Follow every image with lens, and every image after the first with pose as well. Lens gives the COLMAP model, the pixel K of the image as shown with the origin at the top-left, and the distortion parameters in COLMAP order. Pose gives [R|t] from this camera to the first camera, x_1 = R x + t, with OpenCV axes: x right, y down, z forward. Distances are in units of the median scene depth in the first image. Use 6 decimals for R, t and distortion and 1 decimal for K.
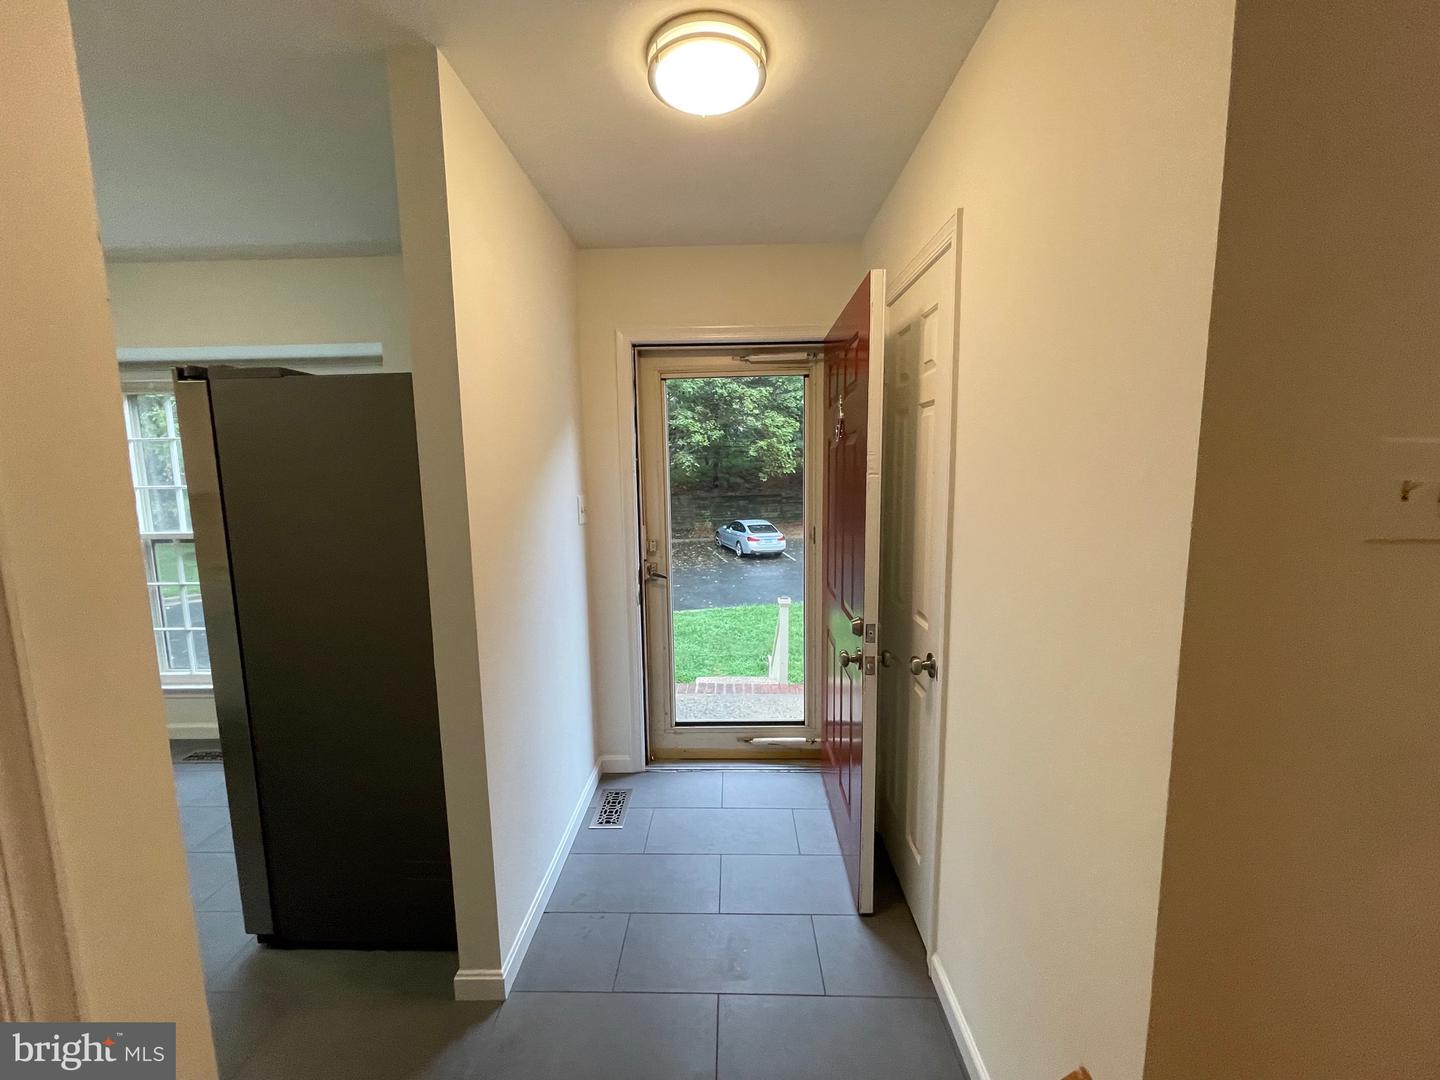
lens RADIAL K [[581.1, 0, 725.3], [0, 581.1, 535.6], [0, 0, 1]] dist [-0.000509, -0.000258]
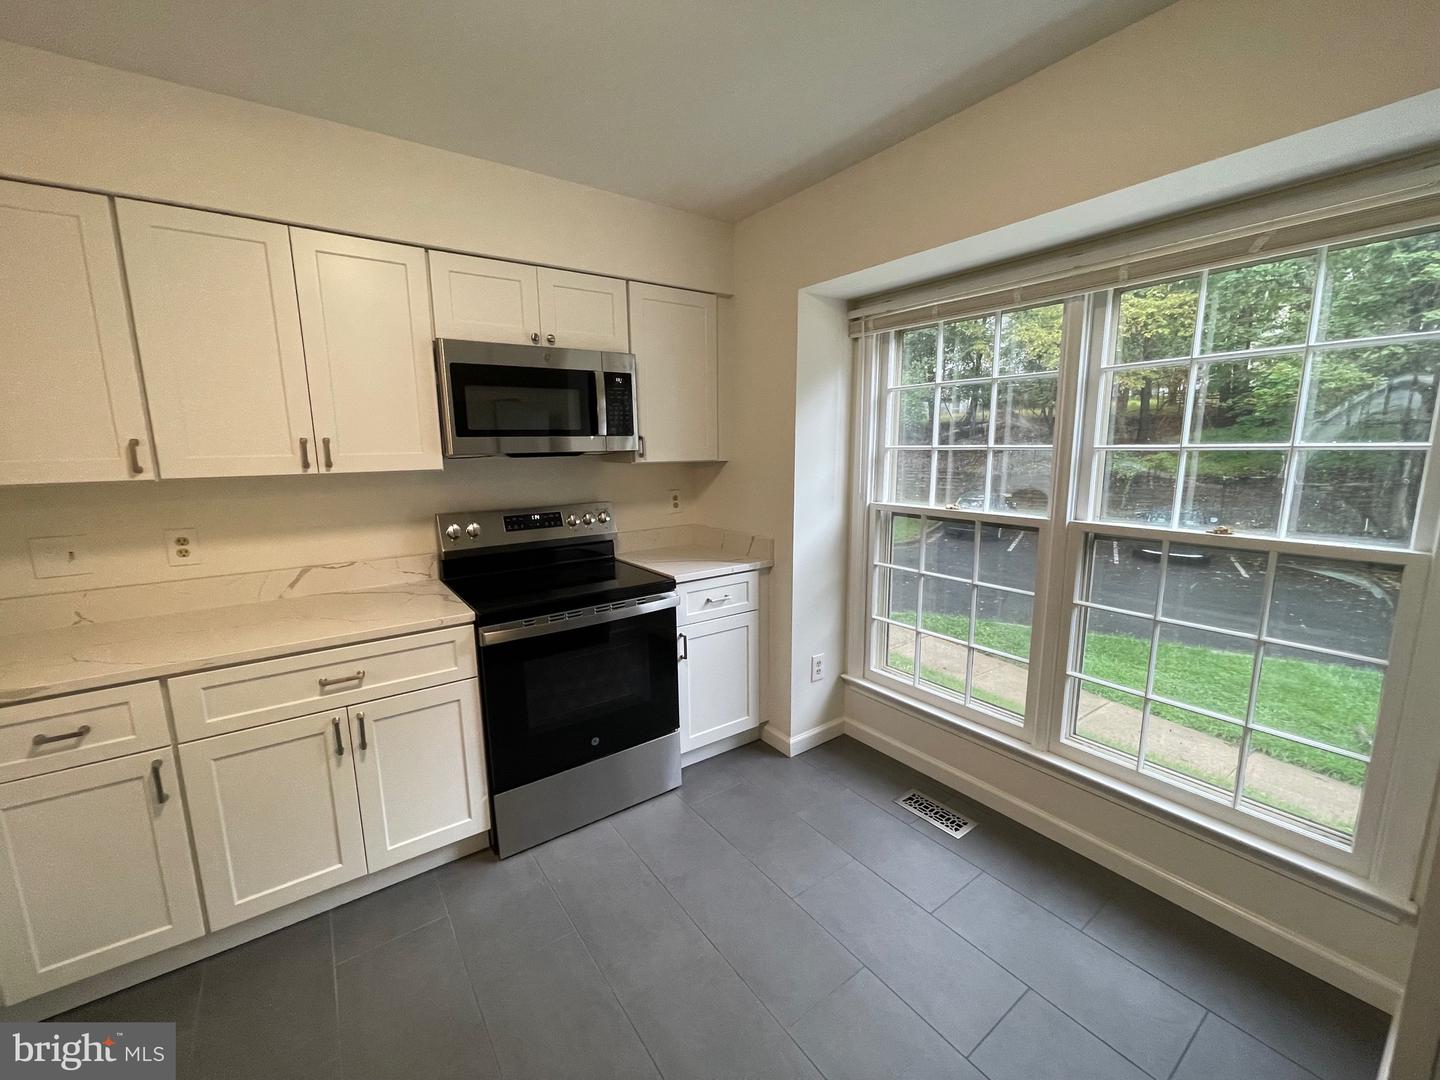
lens RADIAL K [[581.1, 0, 716.6], [0, 581.1, 540.5], [0, 0, 1]] dist [-0.000509, -0.000258]
pose [[0.597117, 0.148436, -0.788301, -0.480664], [-0.095381, 0.988896, 0.113959, -0.022015], [0.796463, 0.007142, 0.604645, 0.302525]]
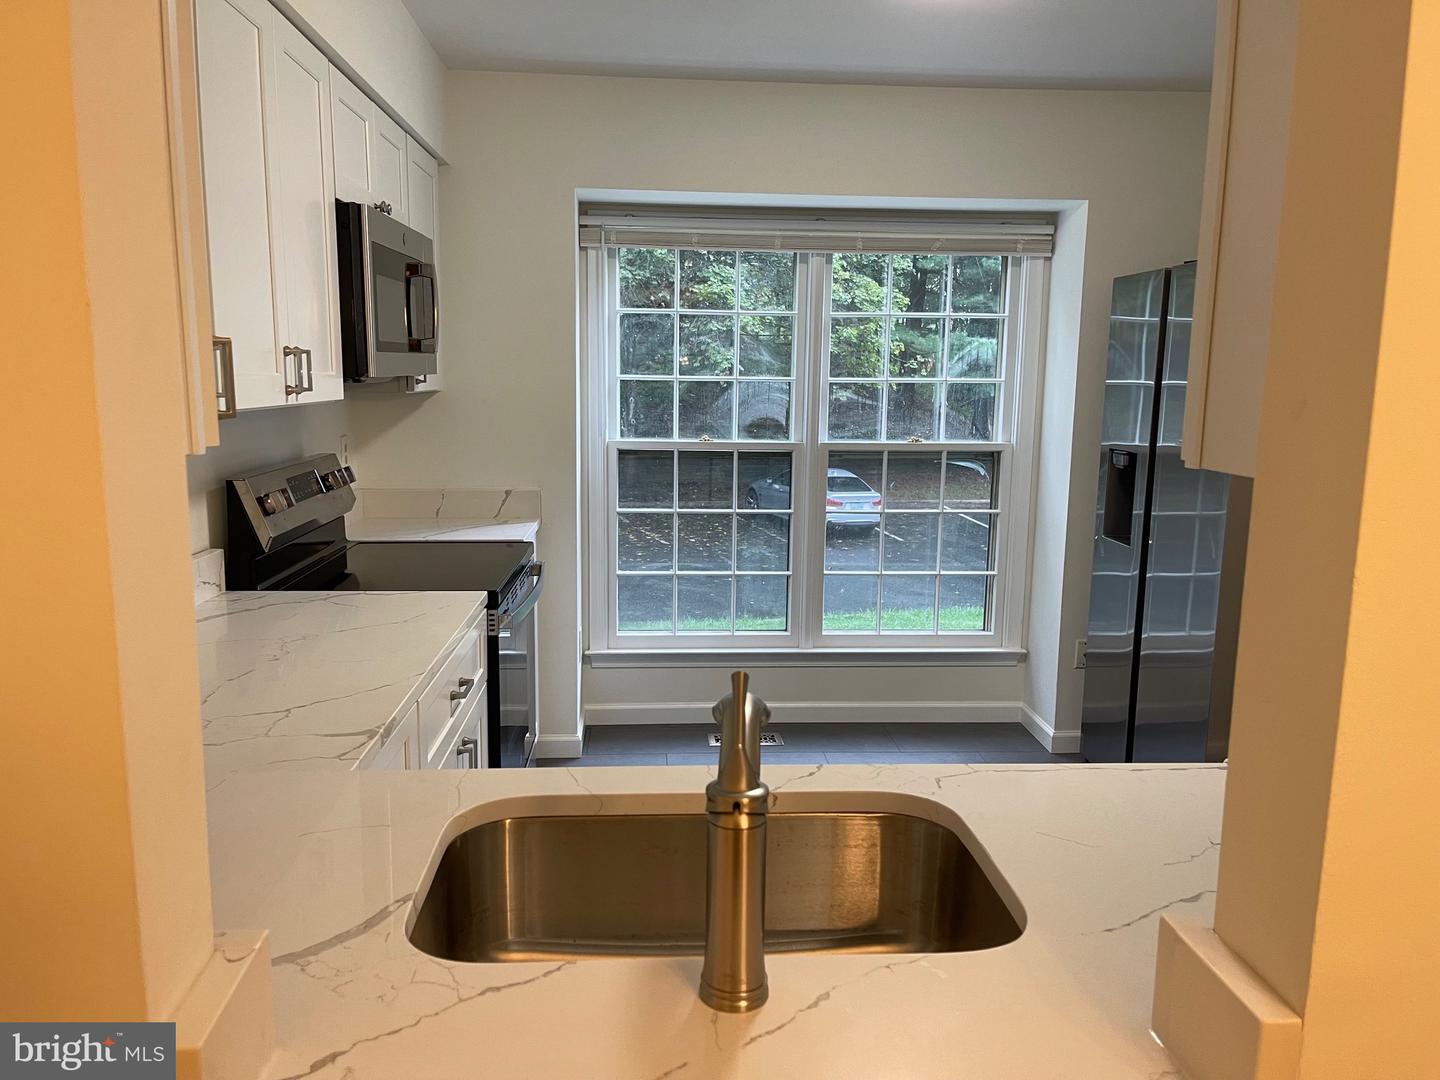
lens RADIAL K [[1080.3, 0, 711.9], [0, 1080.3, 568.8], [0, 0, 1]] dist [0.038801, -0.002293]
pose [[0.996779, 0.023169, 0.076783, -0.970311], [-0.027879, 0.997758, 0.060844, 0.069684], [-0.075201, -0.062789, 0.995190, -0.361387]]
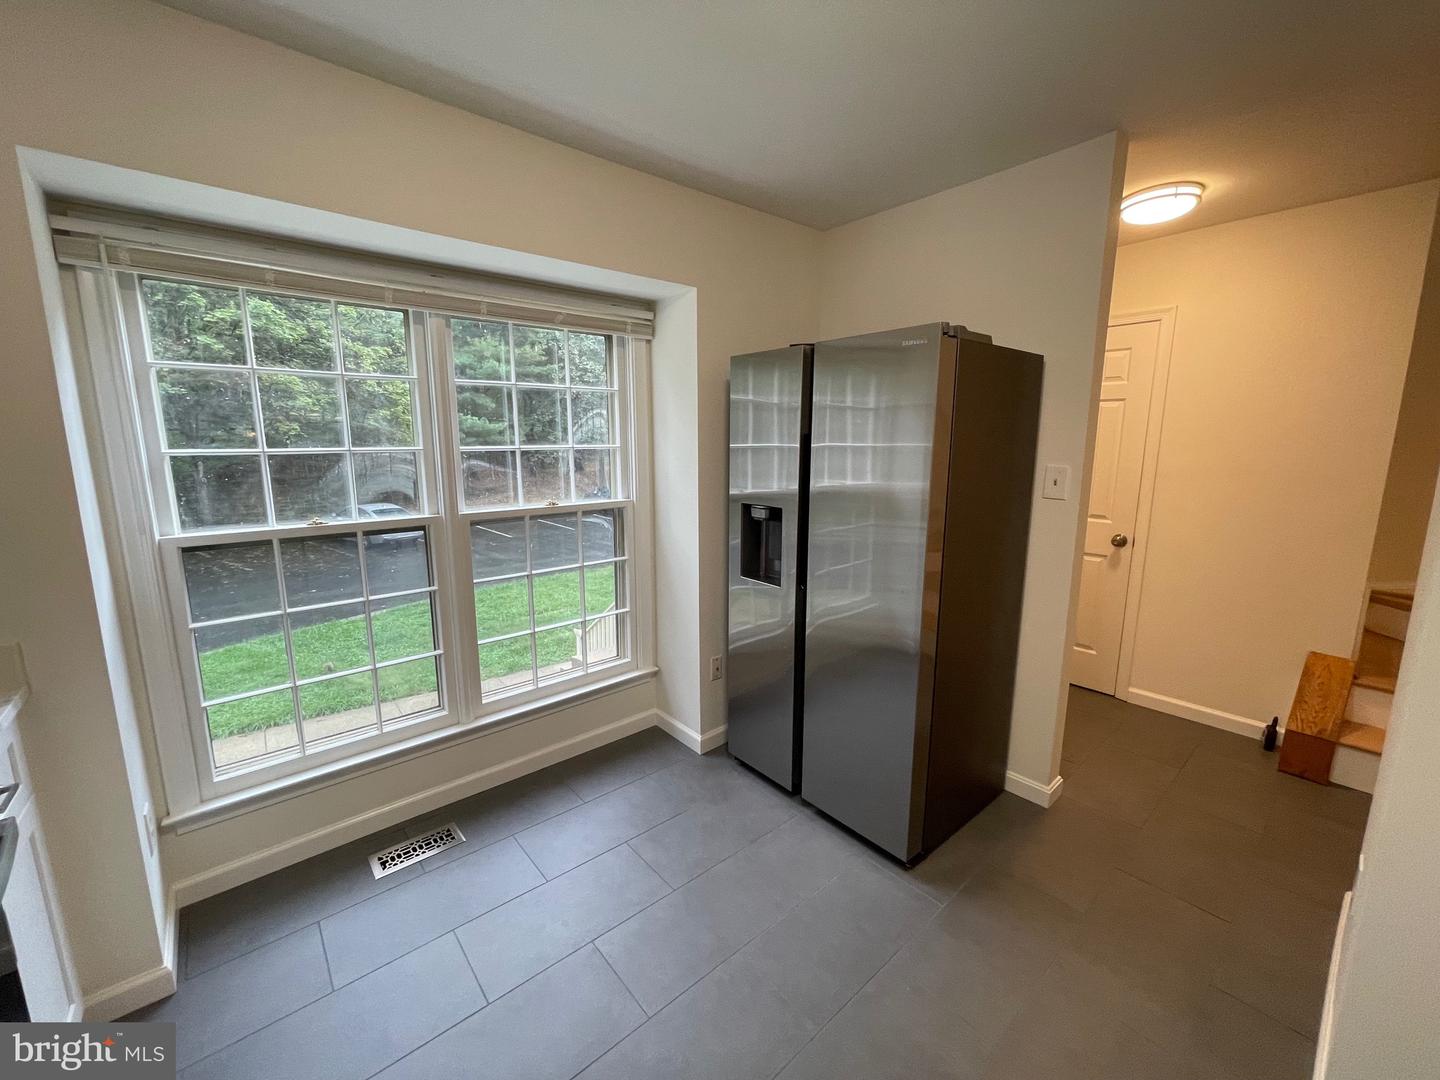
lens RADIAL K [[581.1, 0, 711.2], [0, 581.1, 539.0], [0, 0, 1]] dist [-0.000509, -0.000258]
pose [[0.754572, -0.090189, 0.649990, -0.964348], [0.061920, 0.995877, 0.066300, -0.005563], [-0.653290, -0.009781, 0.757045, 0.247316]]
